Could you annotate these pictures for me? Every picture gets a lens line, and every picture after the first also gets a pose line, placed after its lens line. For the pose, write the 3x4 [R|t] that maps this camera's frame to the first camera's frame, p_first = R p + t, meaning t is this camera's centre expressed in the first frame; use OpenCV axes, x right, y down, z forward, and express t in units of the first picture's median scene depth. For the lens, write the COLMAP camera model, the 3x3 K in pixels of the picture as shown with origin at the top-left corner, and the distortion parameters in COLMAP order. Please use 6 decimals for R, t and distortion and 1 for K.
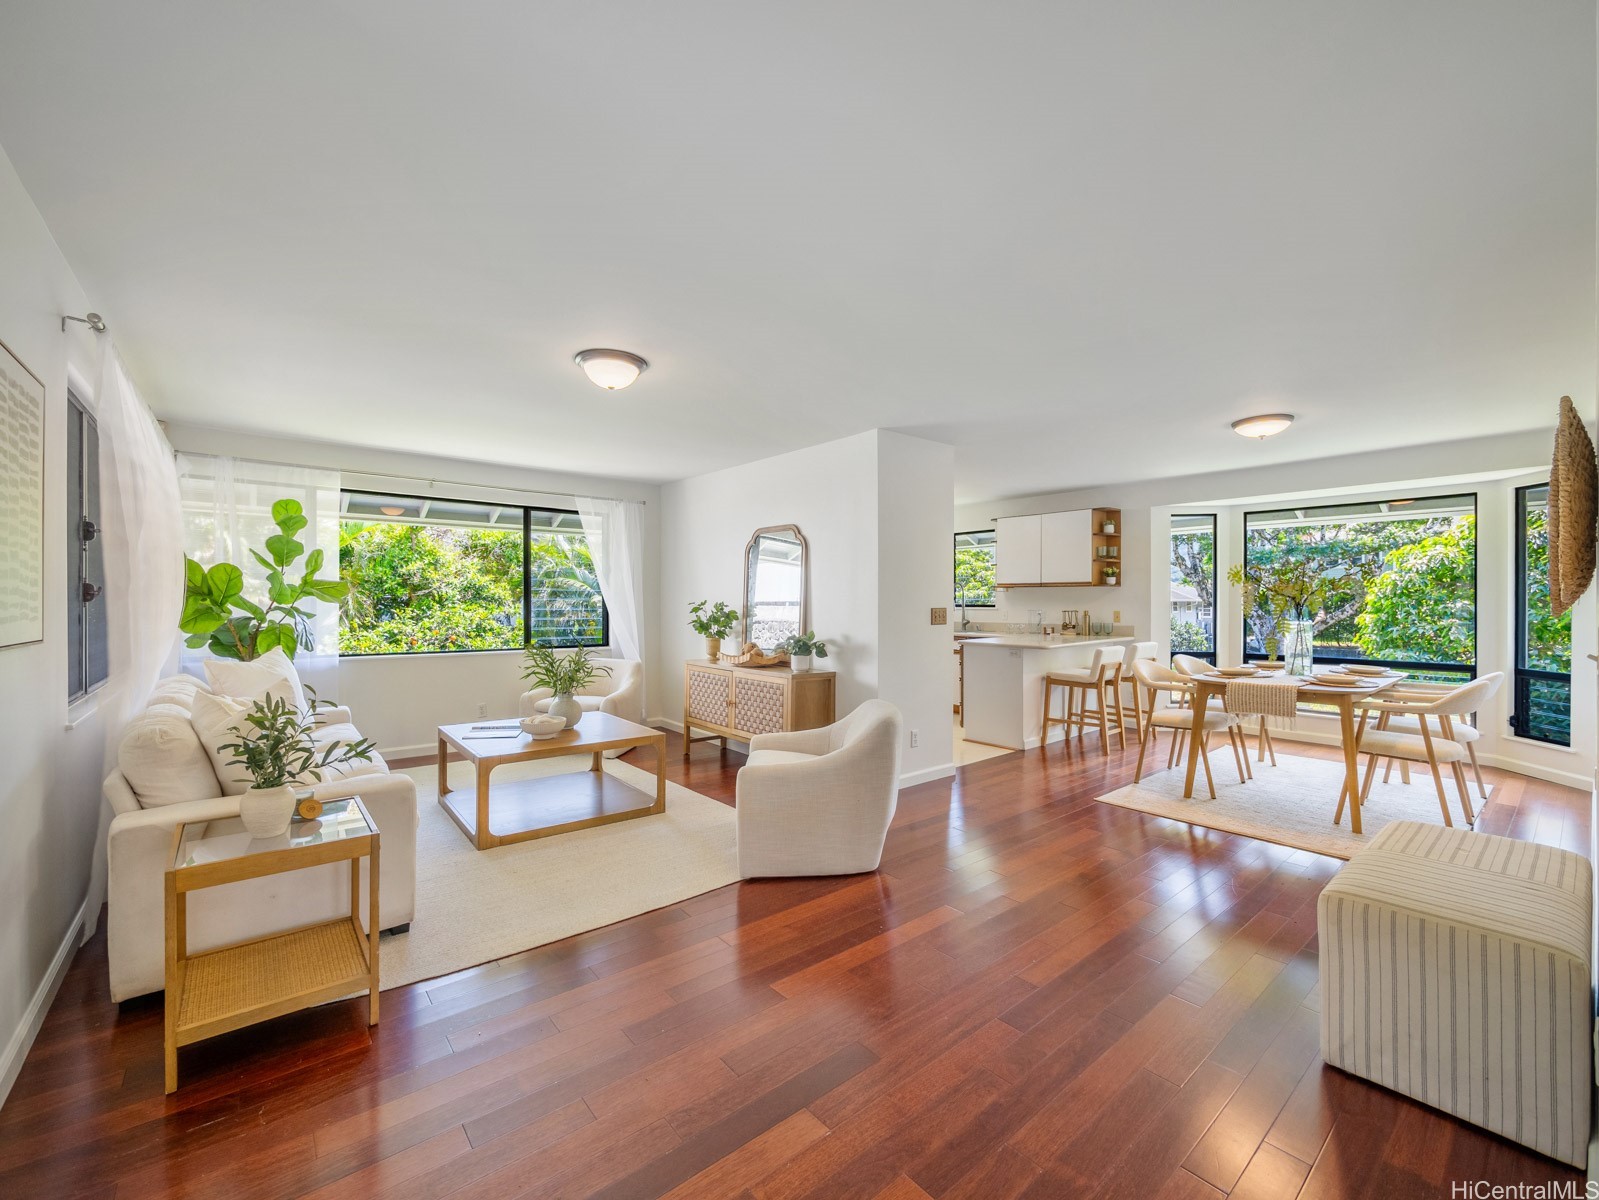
lens RADIAL K [[668.9, 0, 799.5], [0, 668.9, 600.0], [0, 0, 1]] dist [0.000713, 0.004574]
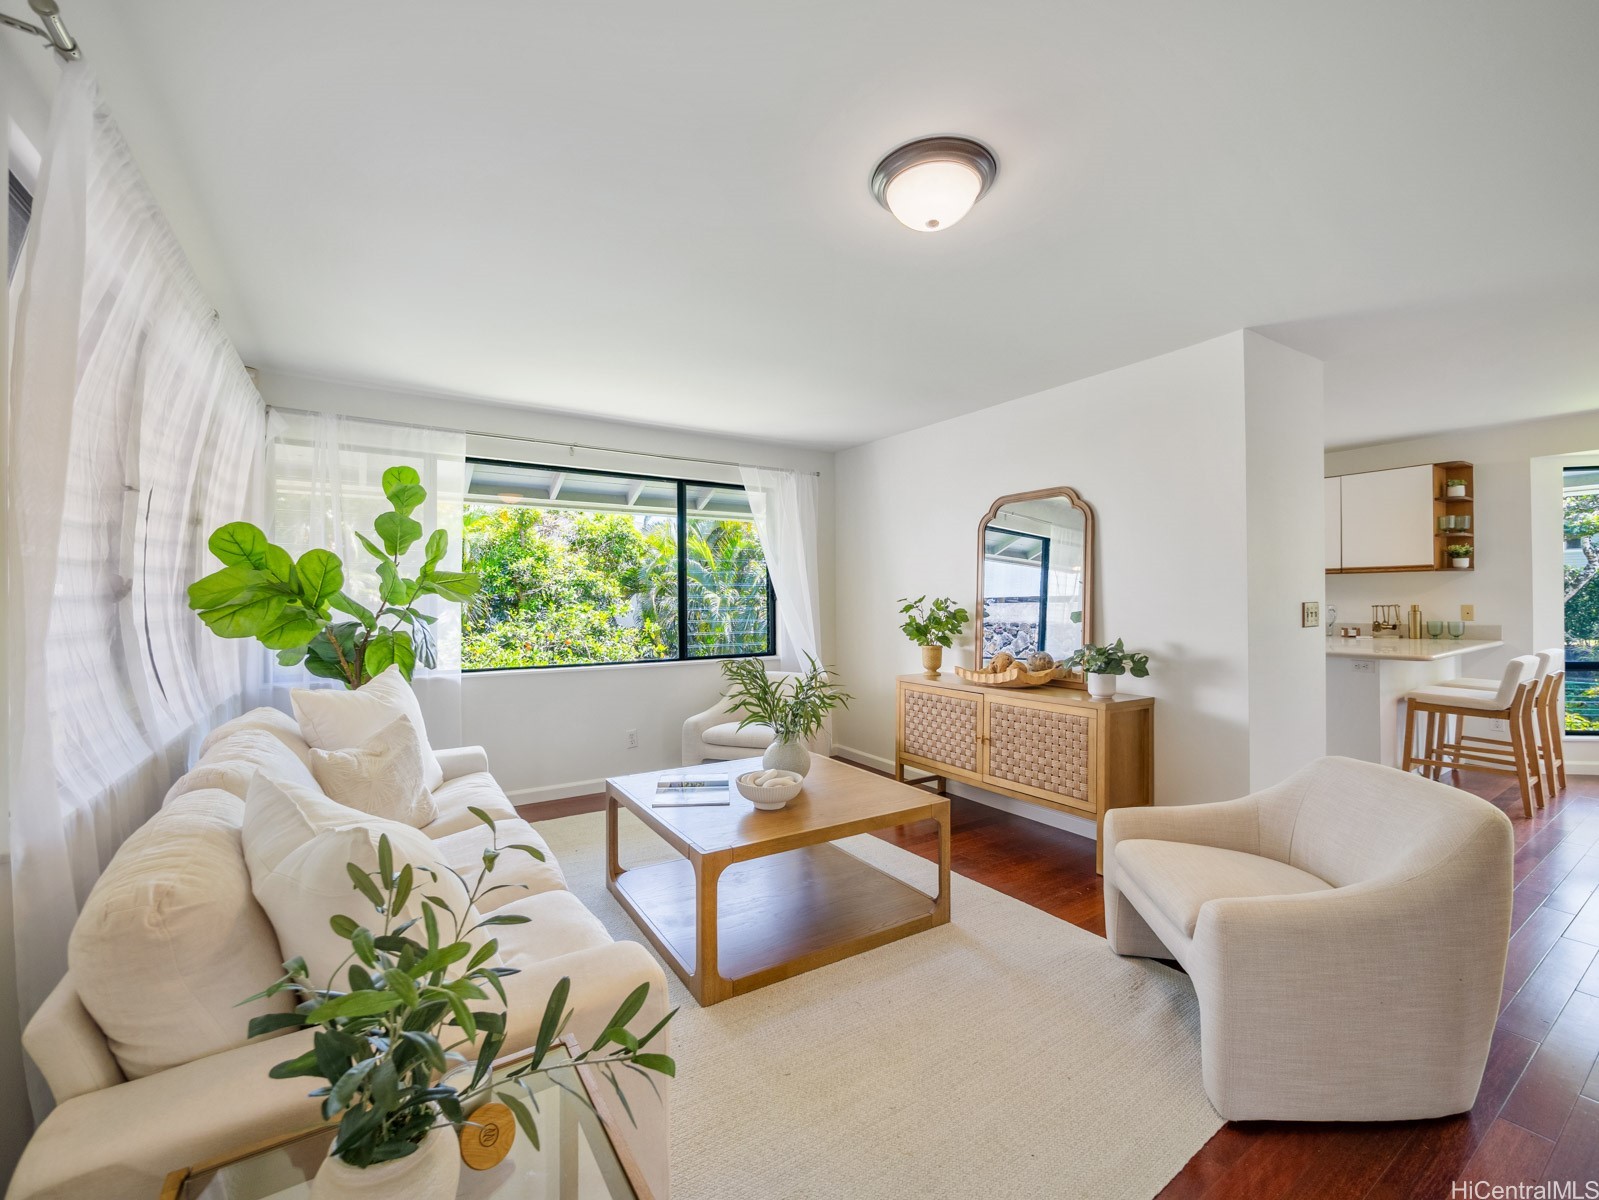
lens RADIAL K [[667.9, 0, 803.9], [0, 667.9, 597.2], [0, 0, 1]] dist [-0.000745, 0.000610]
pose [[0.994719, -0.009782, -0.102168, -0.214914], [0.009670, 0.999952, -0.001596, 0.002644], [0.102178, 0.000599, 0.994766, 0.270337]]
